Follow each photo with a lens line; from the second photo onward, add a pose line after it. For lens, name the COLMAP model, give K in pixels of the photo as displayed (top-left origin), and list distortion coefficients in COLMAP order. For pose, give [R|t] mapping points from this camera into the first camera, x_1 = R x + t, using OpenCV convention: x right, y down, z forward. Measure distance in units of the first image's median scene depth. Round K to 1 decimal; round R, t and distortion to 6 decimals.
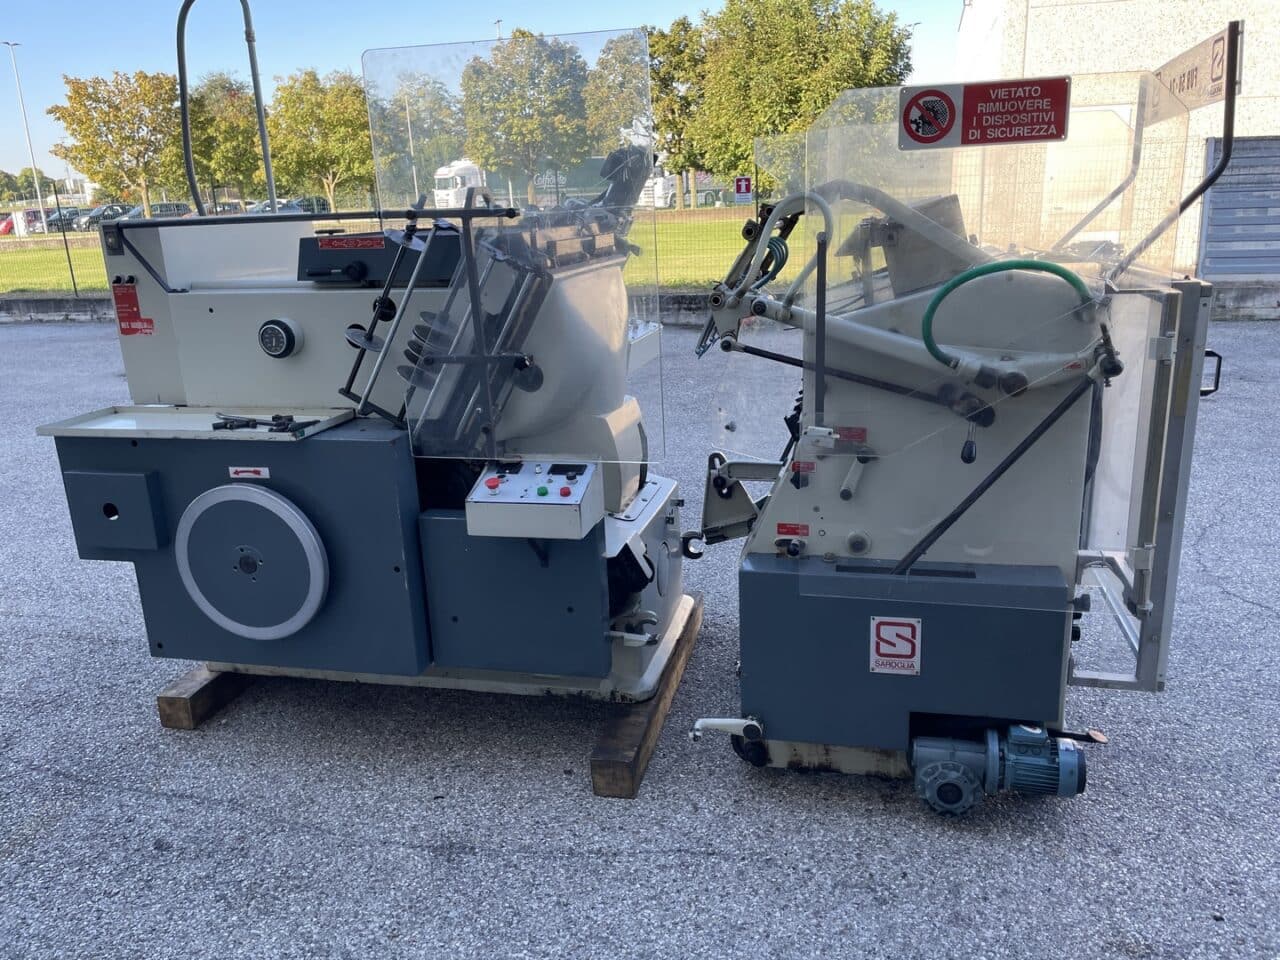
lens RADIAL K [[971.0, 0, 650.1], [0, 971.0, 471.0], [0, 0, 1]] dist [0.087675, -0.124305]
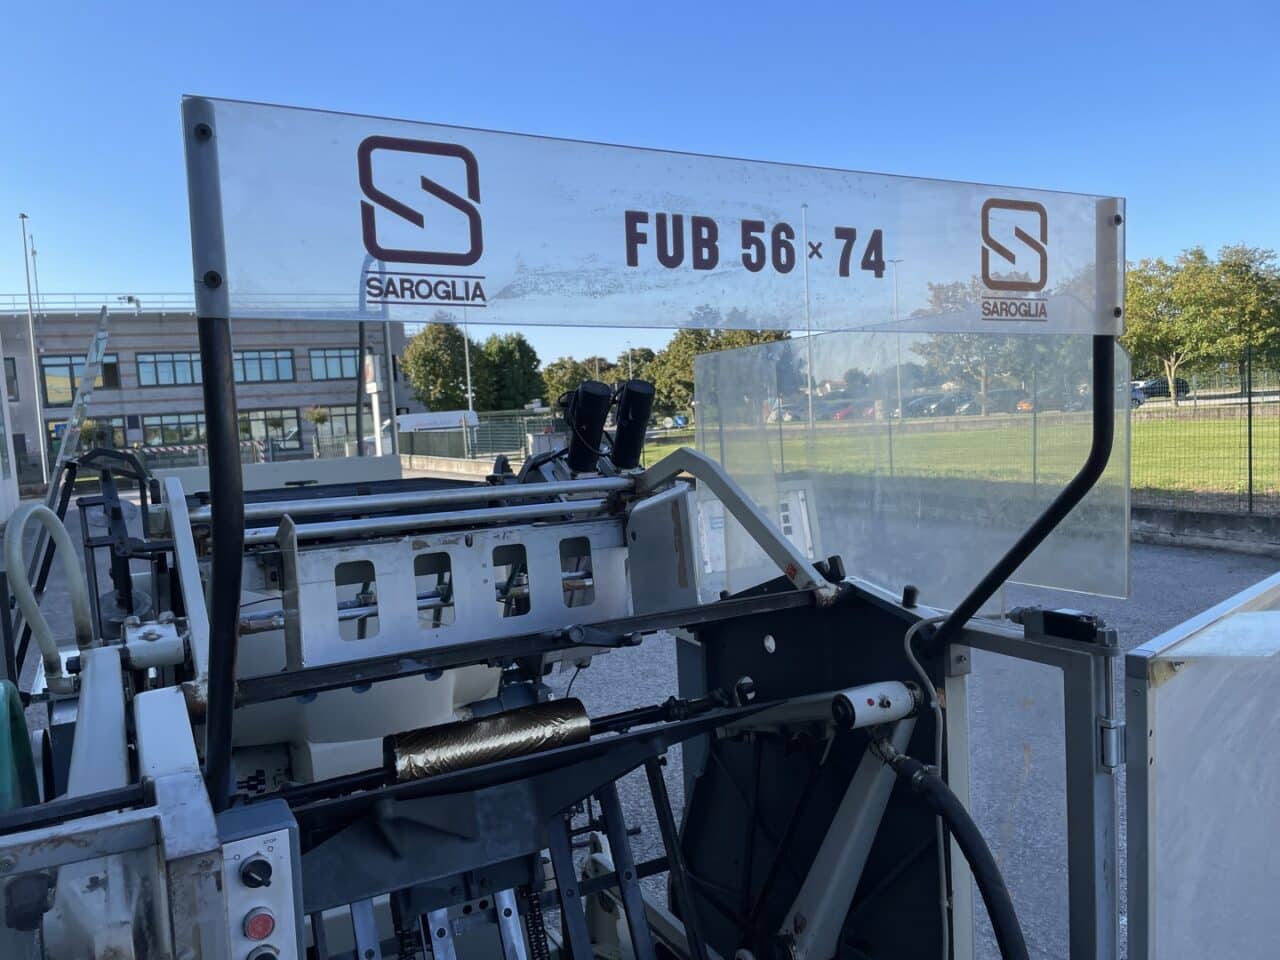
lens RADIAL K [[971.0, 0, 631.9], [0, 971.0, 483.9], [0, 0, 1]] dist [0.087675, -0.124305]
pose [[0.661034, 0.052374, -0.748526, 0.563801], [-0.175031, 0.980805, -0.085945, -0.196083], [0.729656, 0.187828, 0.657512, 0.542518]]
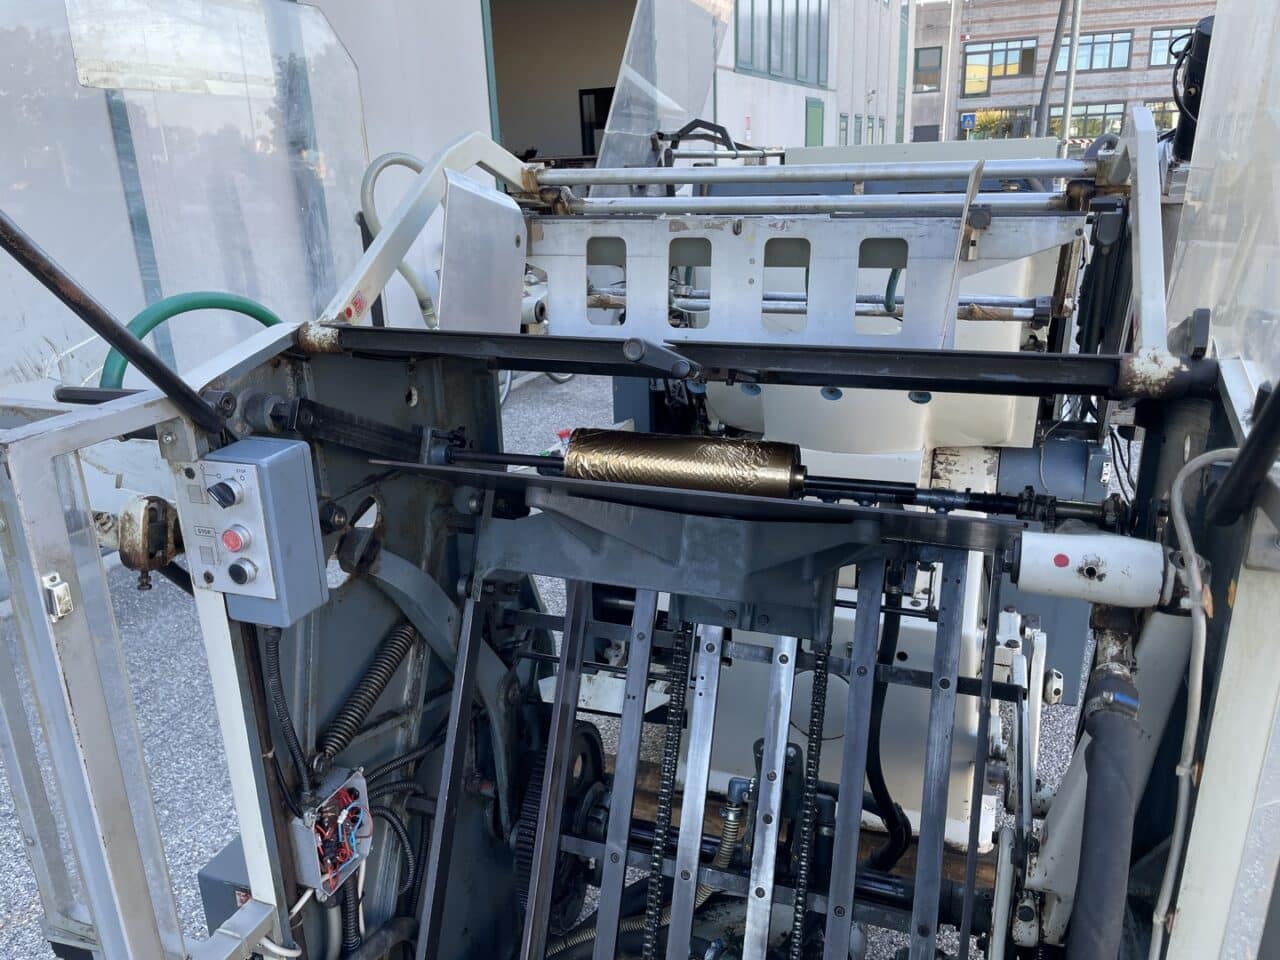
lens RADIAL K [[971.0, 0, 628.5], [0, 971.0, 483.8], [0, 0, 1]] dist [0.087675, -0.124305]
pose [[-0.131018, 0.354732, -0.925743, 0.554781], [-0.231653, 0.896987, 0.376499, -0.237797], [0.963935, 0.263779, -0.035347, 0.787599]]
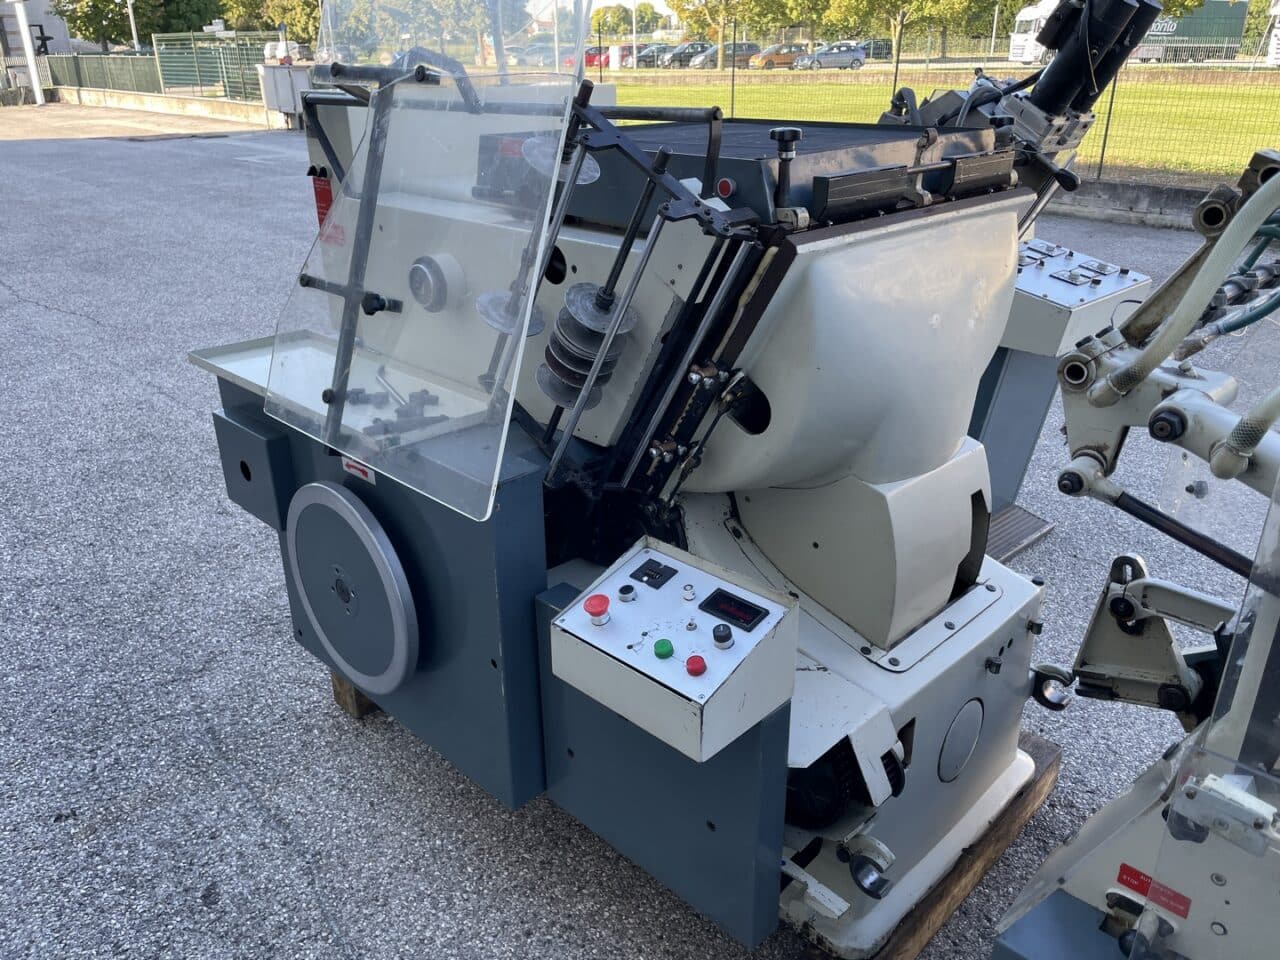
lens RADIAL K [[971.0, 0, 647.0], [0, 971.0, 479.4], [0, 0, 1]] dist [0.087675, -0.124305]
pose [[0.856280, 0.237147, -0.458853, 0.079777], [-0.167038, 0.967772, 0.188454, -0.124099], [0.488757, -0.084723, 0.868297, 0.365603]]
